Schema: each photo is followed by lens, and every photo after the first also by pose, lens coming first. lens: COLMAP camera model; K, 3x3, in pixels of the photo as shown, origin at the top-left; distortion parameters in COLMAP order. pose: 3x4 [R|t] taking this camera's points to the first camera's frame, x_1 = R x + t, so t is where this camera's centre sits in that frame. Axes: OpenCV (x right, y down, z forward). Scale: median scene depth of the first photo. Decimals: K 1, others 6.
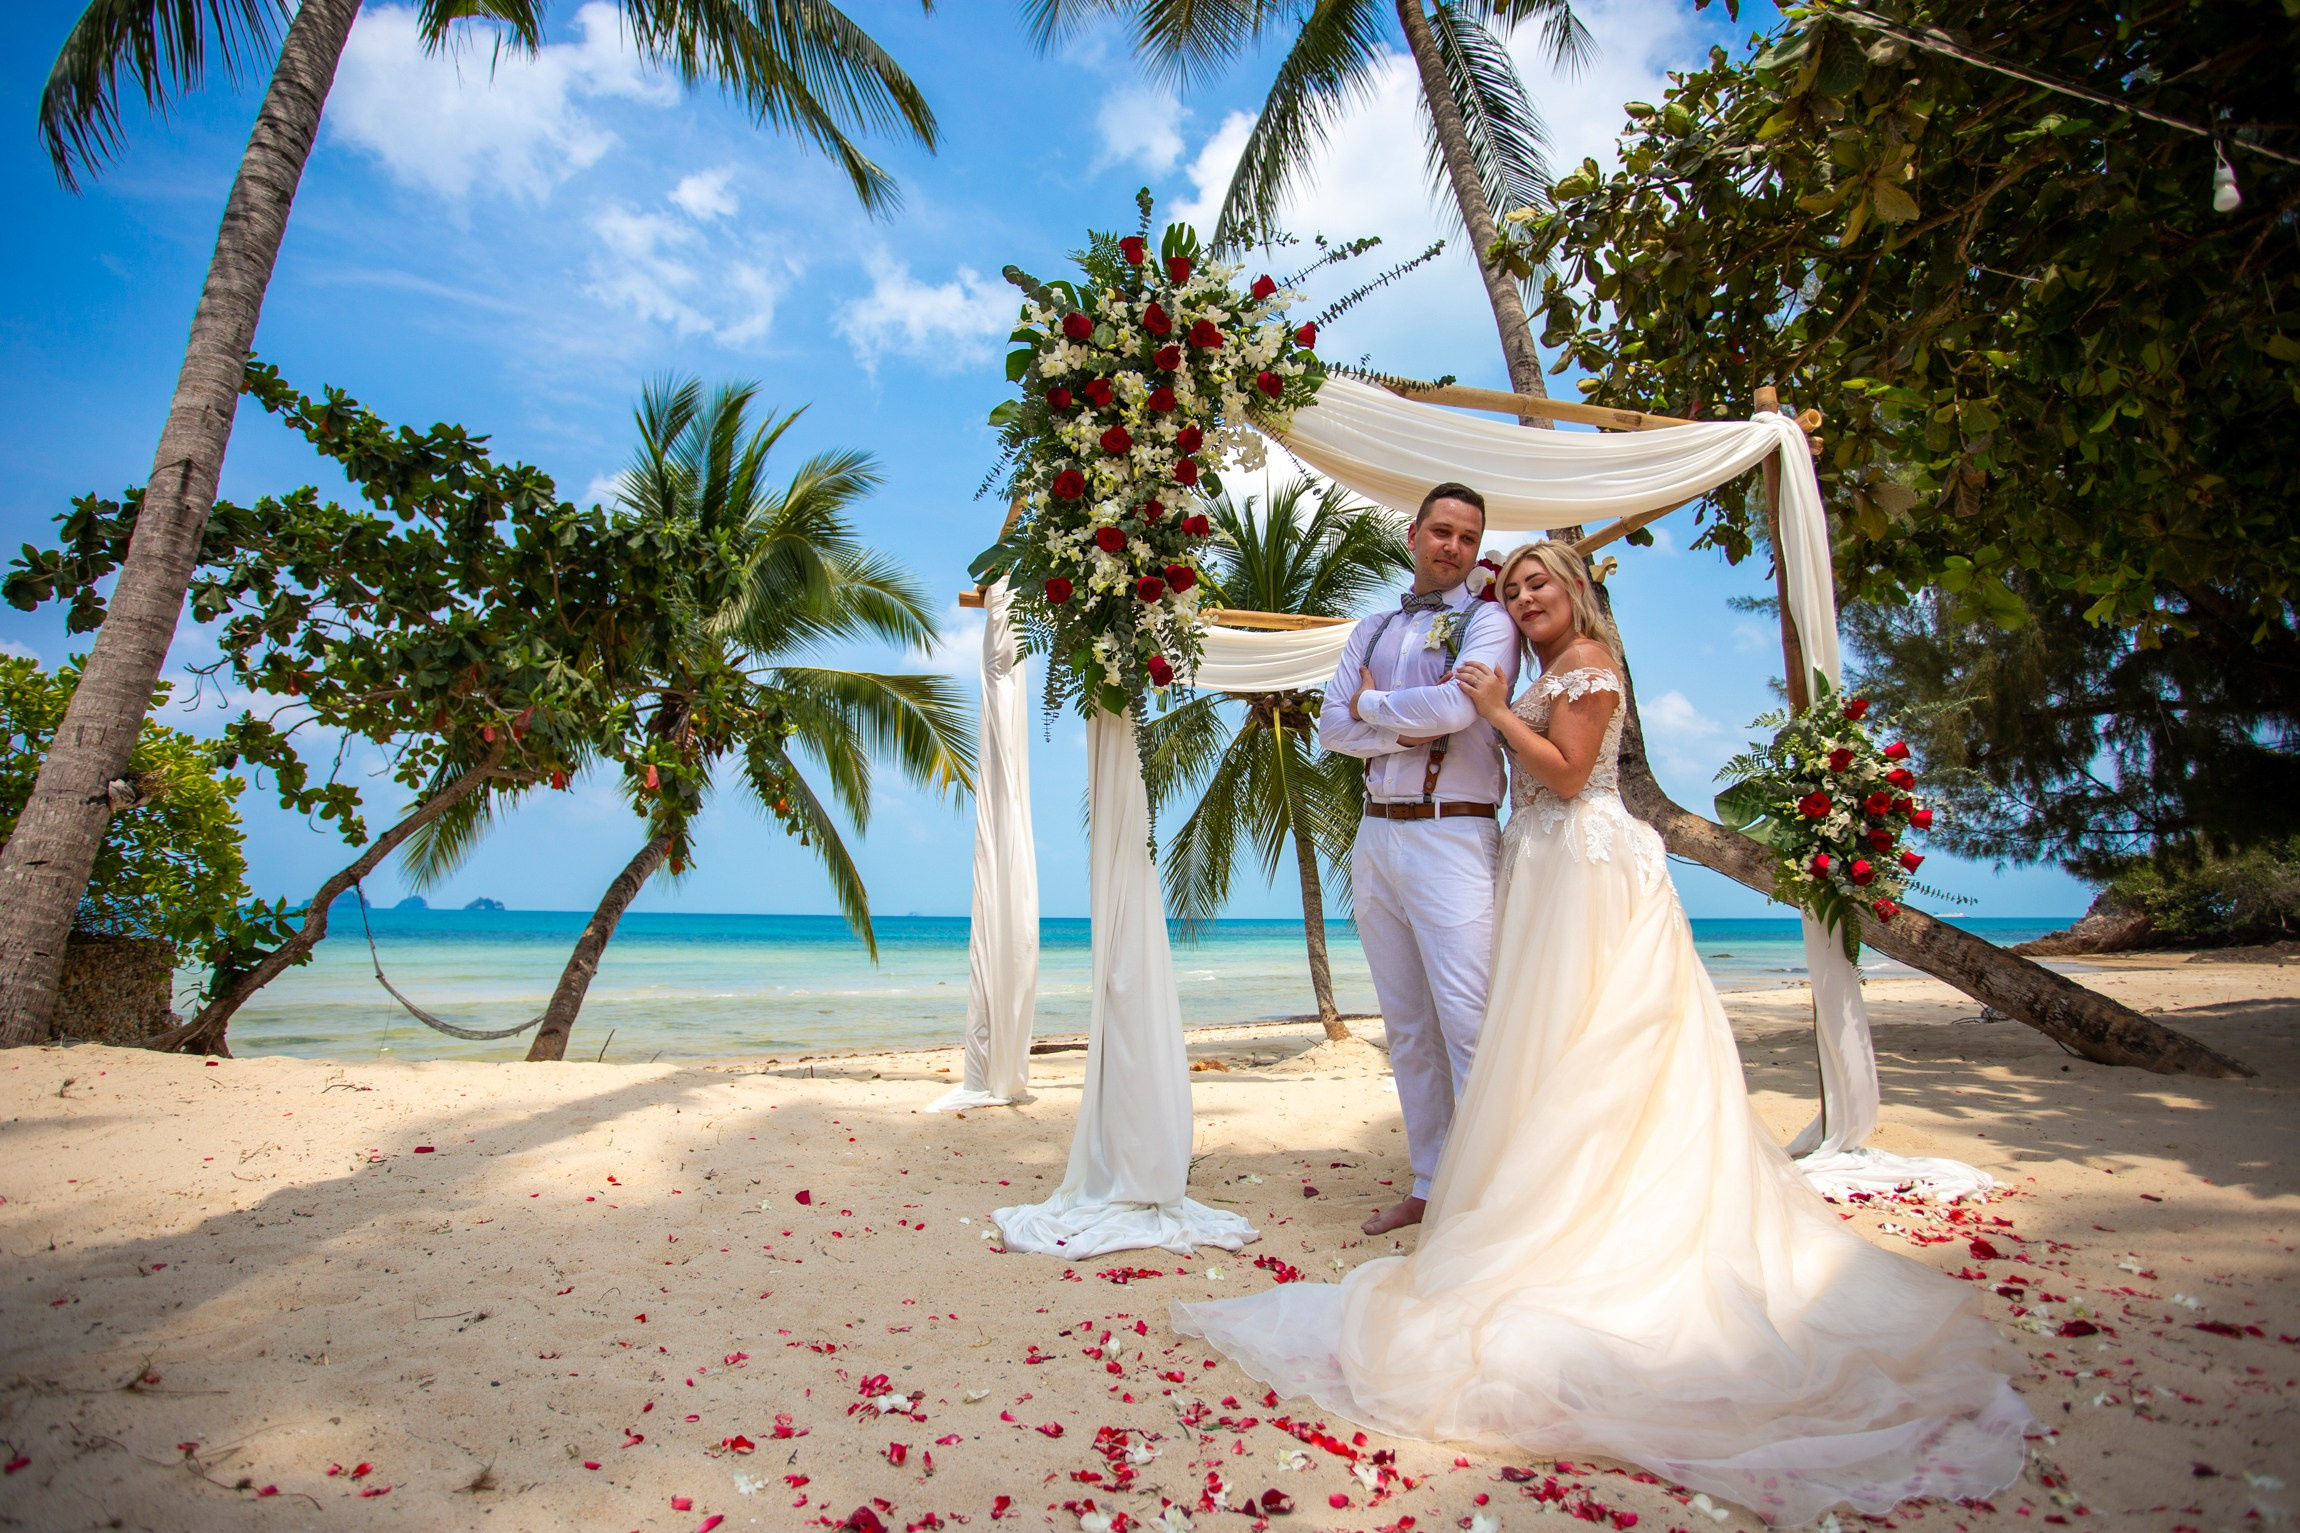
lens RADIAL K [[1113.8, 0, 1141.7], [0, 1113.8, 755.7], [0, 0, 1]] dist [-0.059609, 0.021100]
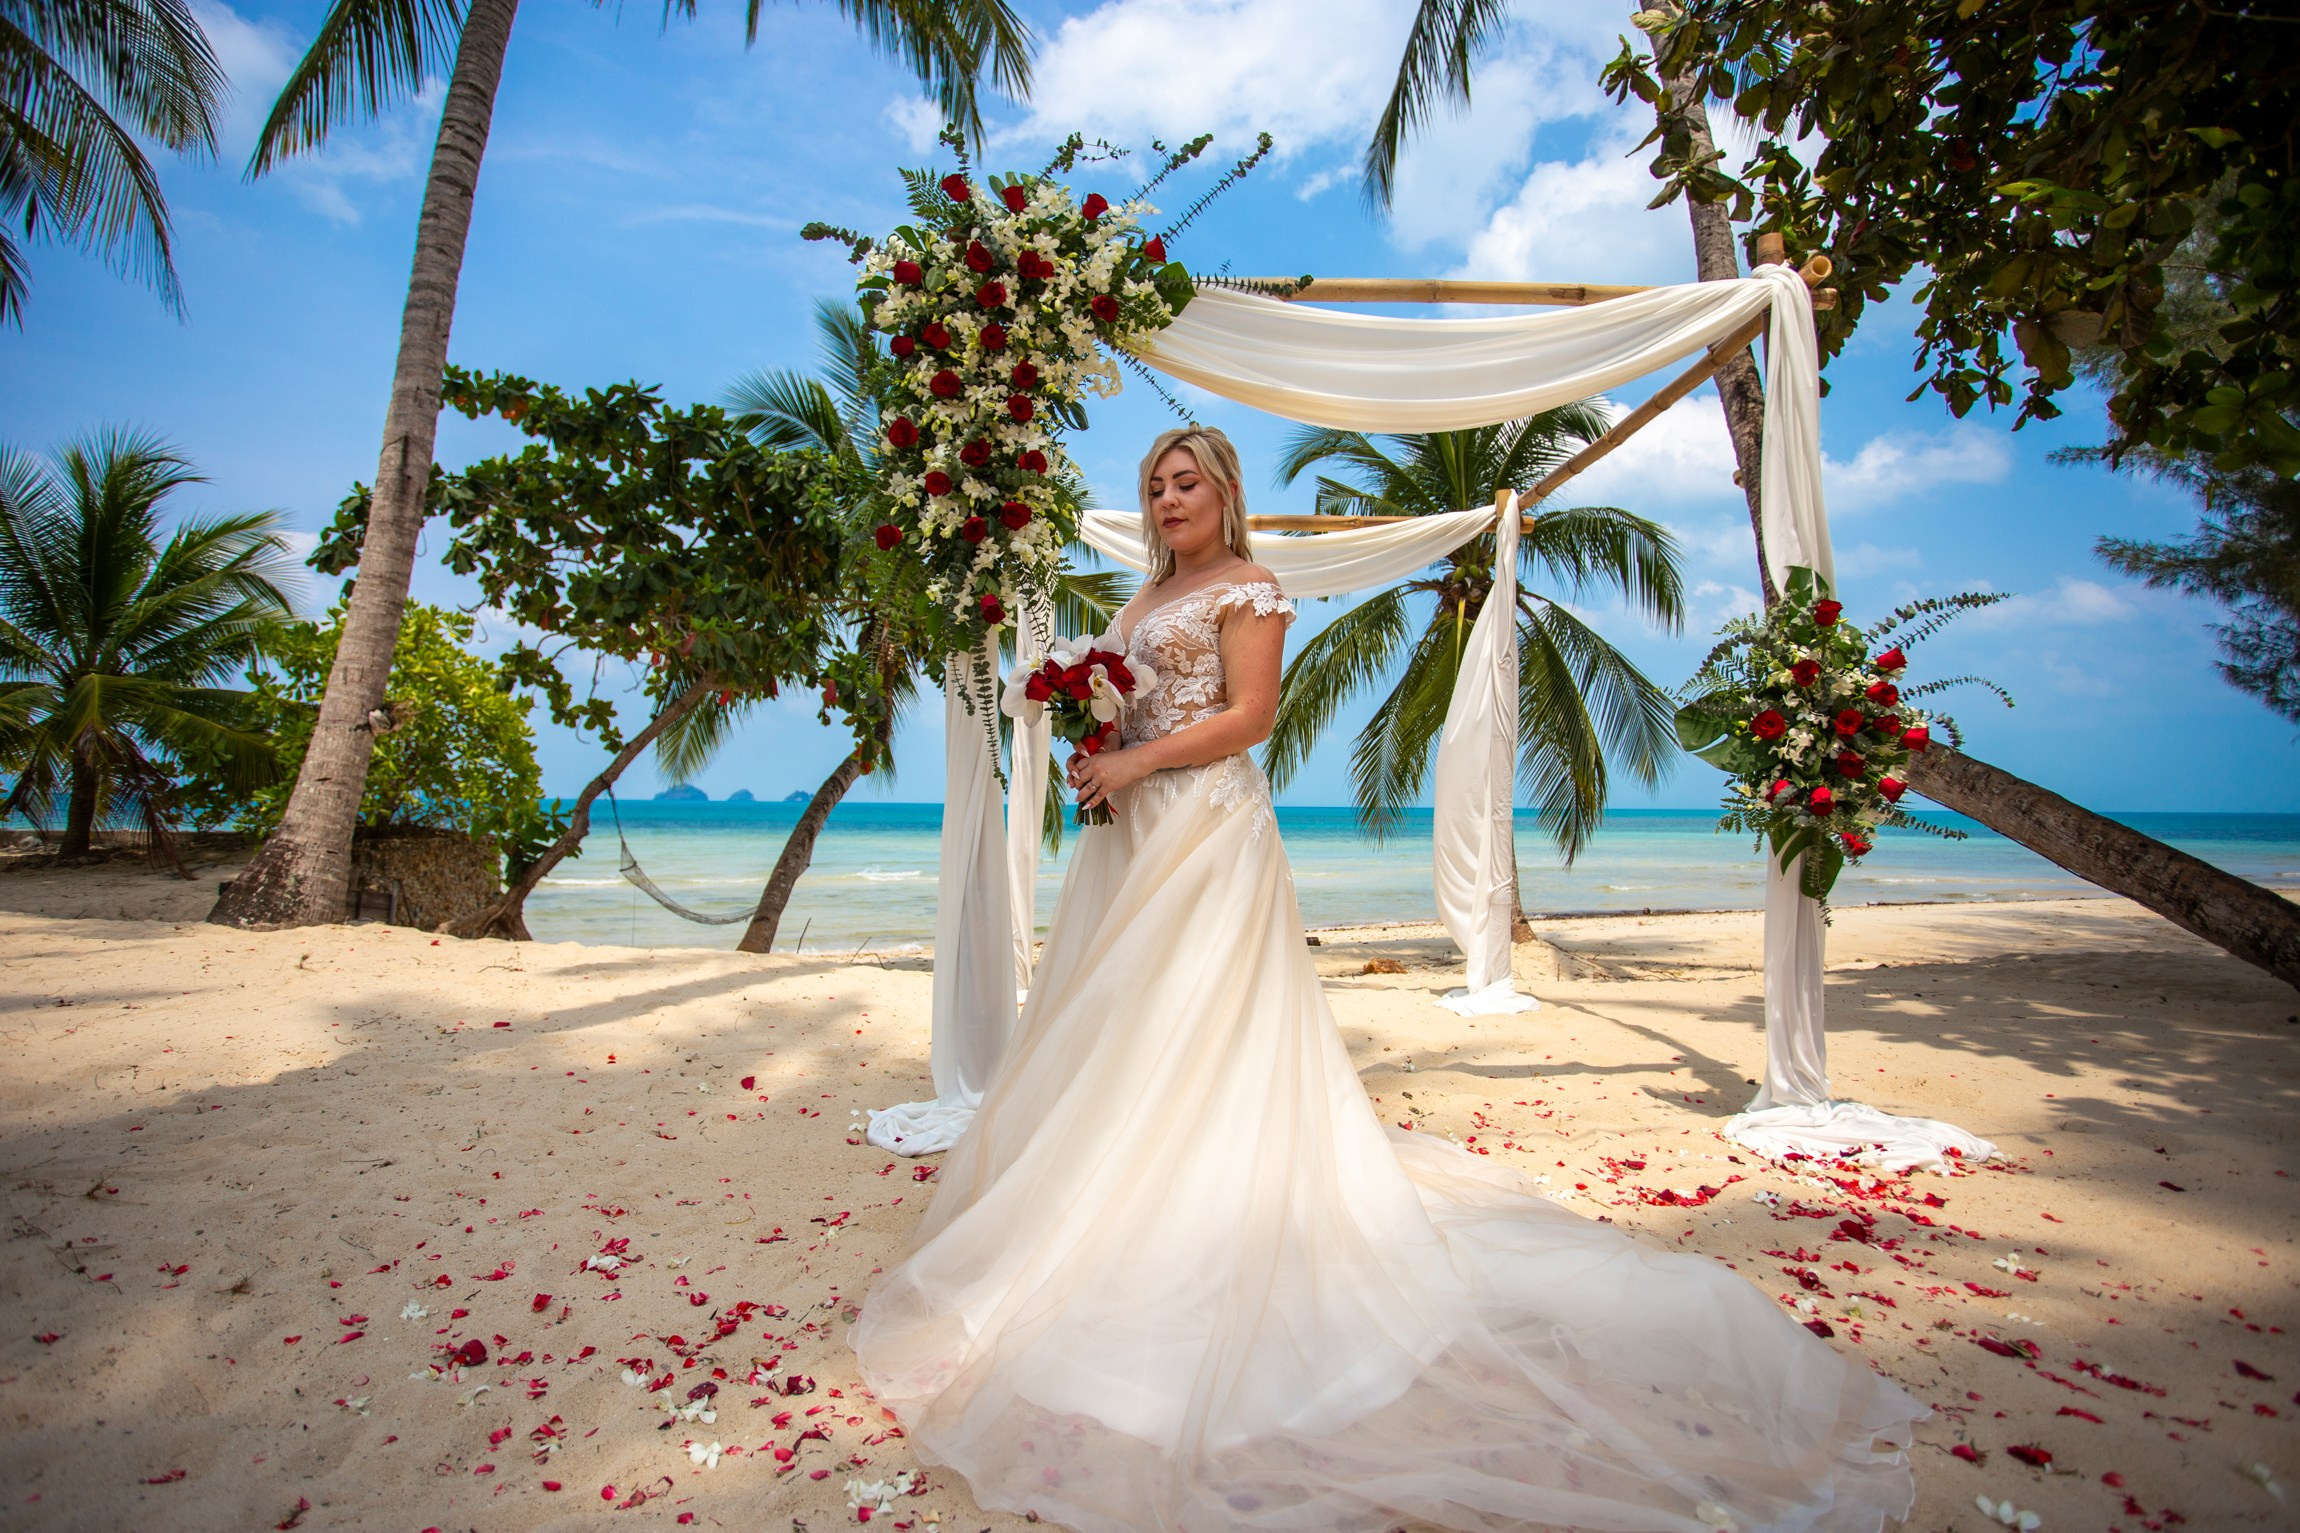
lens RADIAL K [[1113.8, 0, 1141.7], [0, 1113.8, 755.7], [0, 0, 1]] dist [-0.059609, 0.021100]
pose [[0.970733, -0.007513, -0.240042, 0.330486], [0.031123, 0.995018, 0.094718, -0.028701], [0.238134, -0.099417, 0.966131, 0.021365]]
